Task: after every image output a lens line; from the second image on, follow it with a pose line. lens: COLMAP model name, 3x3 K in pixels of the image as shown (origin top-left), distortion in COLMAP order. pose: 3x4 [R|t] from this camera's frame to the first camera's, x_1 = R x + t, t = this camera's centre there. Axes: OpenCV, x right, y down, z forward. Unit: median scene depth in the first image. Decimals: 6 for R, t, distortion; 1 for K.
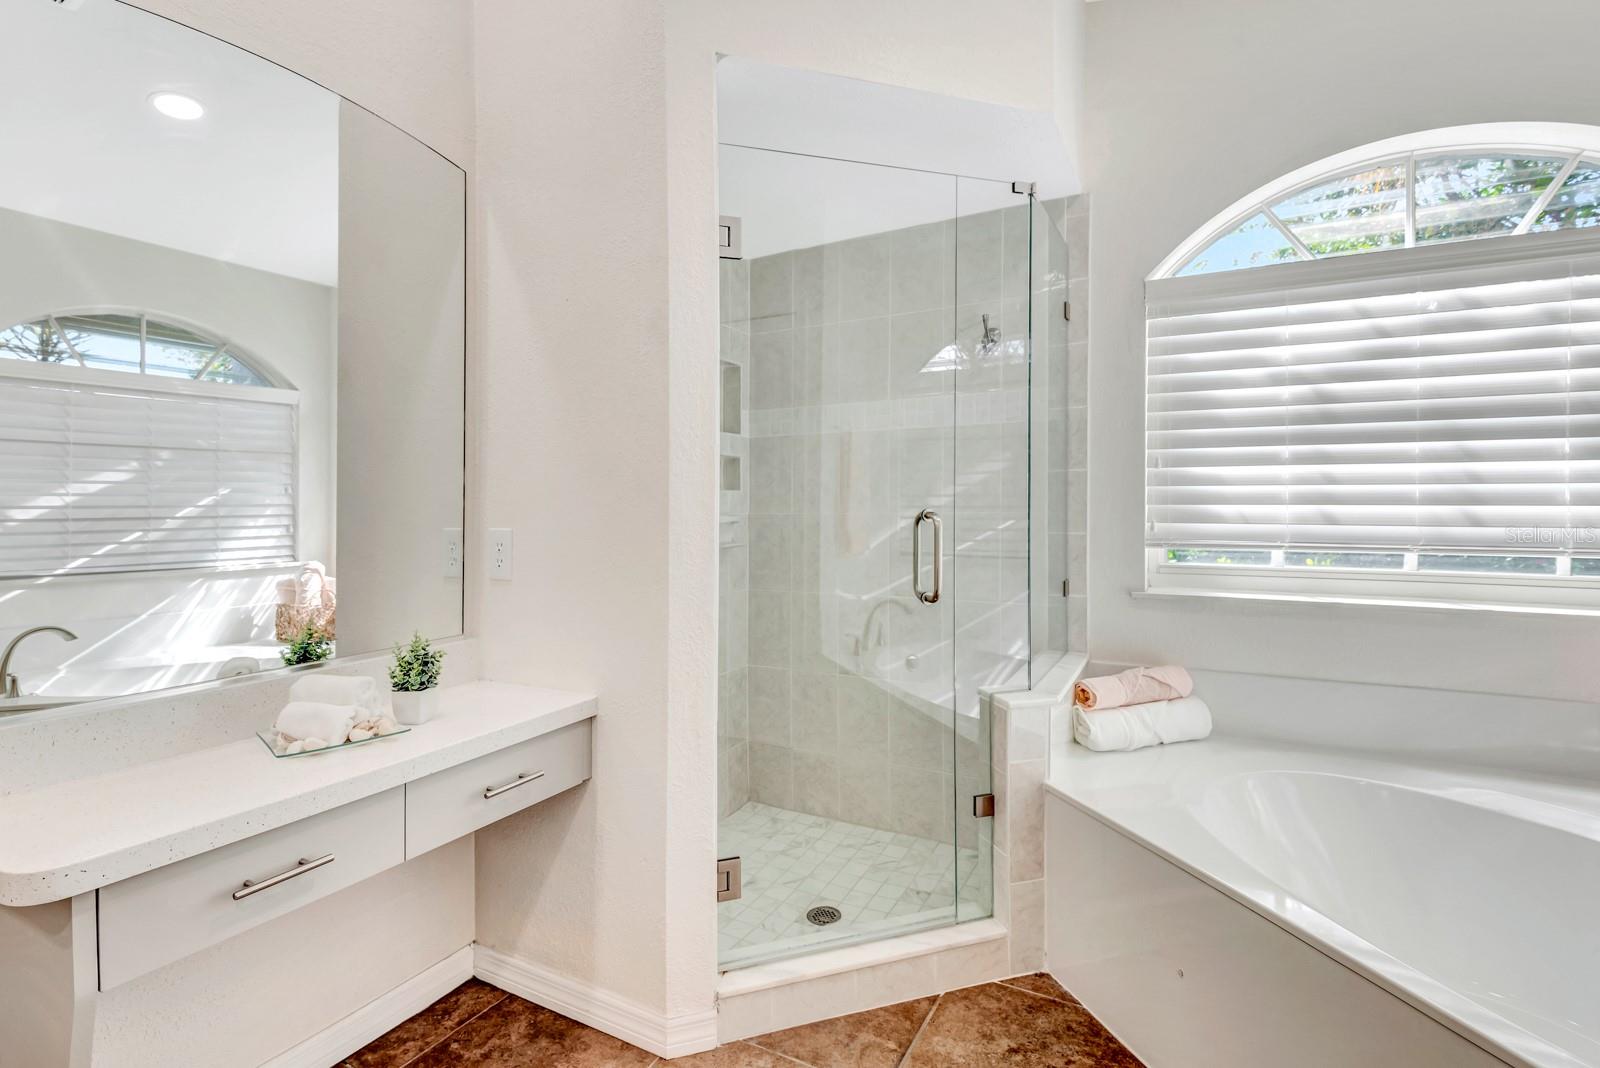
lens RADIAL K [[762.4, 0, 800.5], [0, 762.4, 504.6], [0, 0, 1]] dist [0.019147, -0.024113]
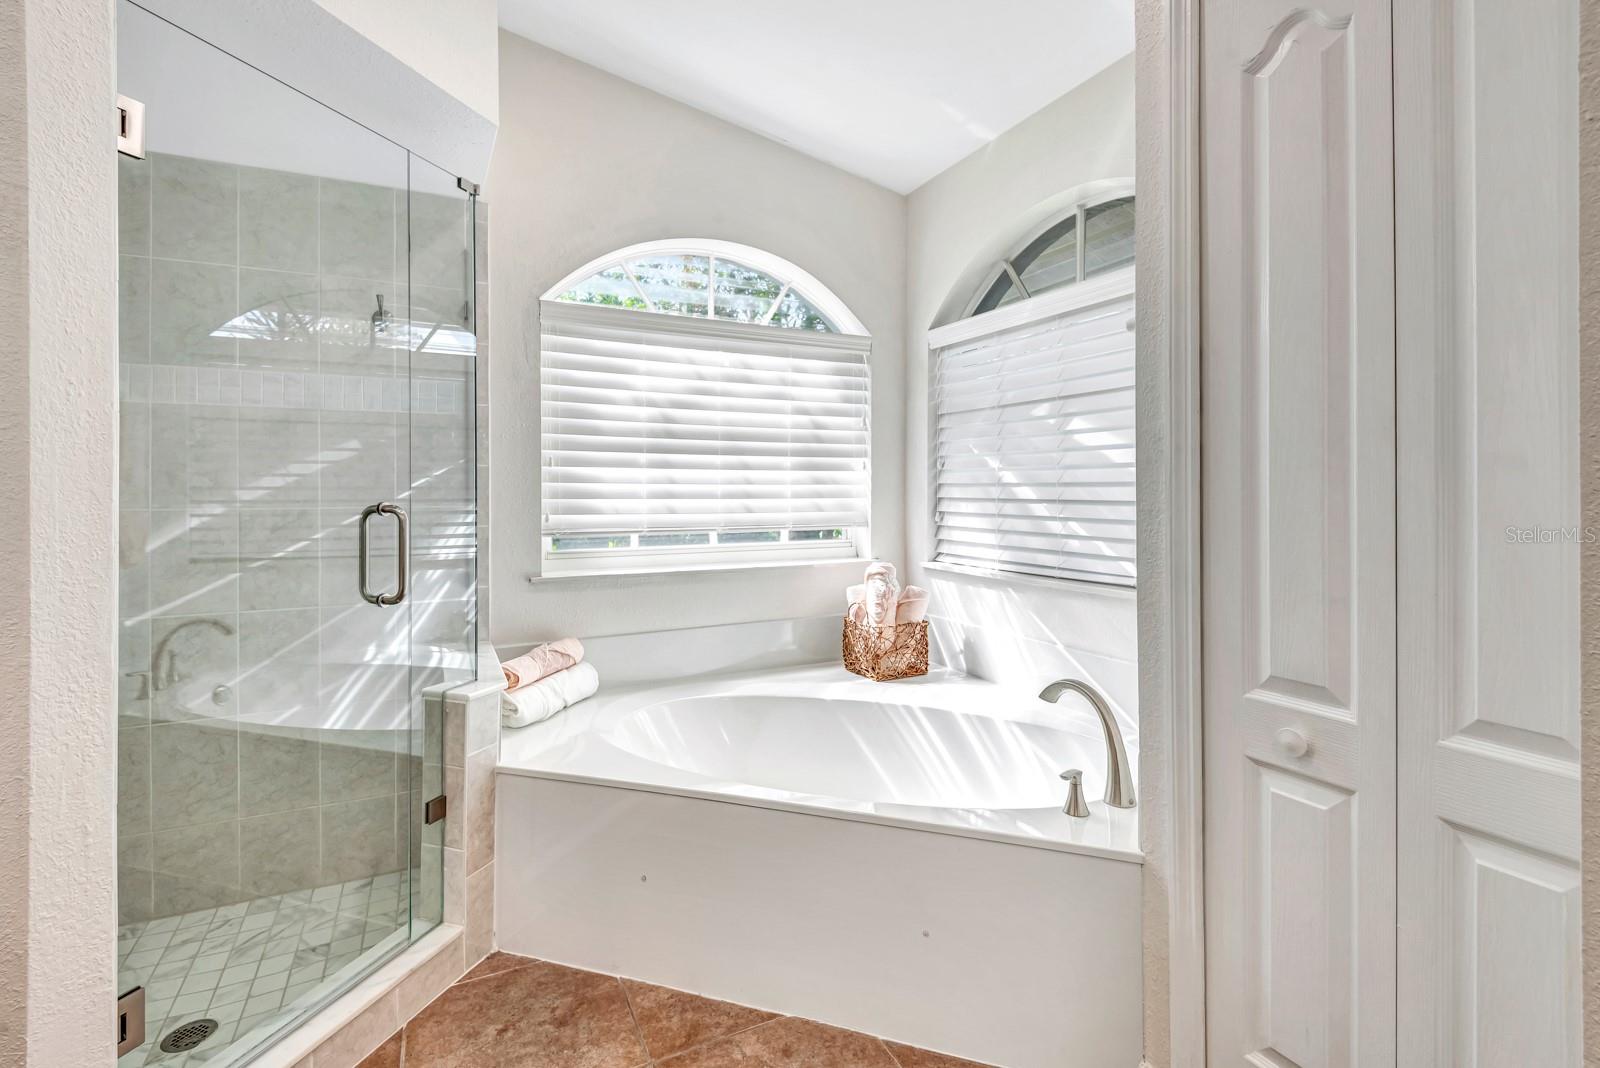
lens RADIAL K [[741.6, 0, 798.4], [0, 741.6, 490.6], [0, 0, 1]] dist [0.032357, -0.020993]
pose [[0.574326, 0.011214, 0.818550, -0.262352], [-0.000173, 0.999908, -0.013578, 0.002882], [-0.818627, 0.007656, 0.574275, 0.074223]]
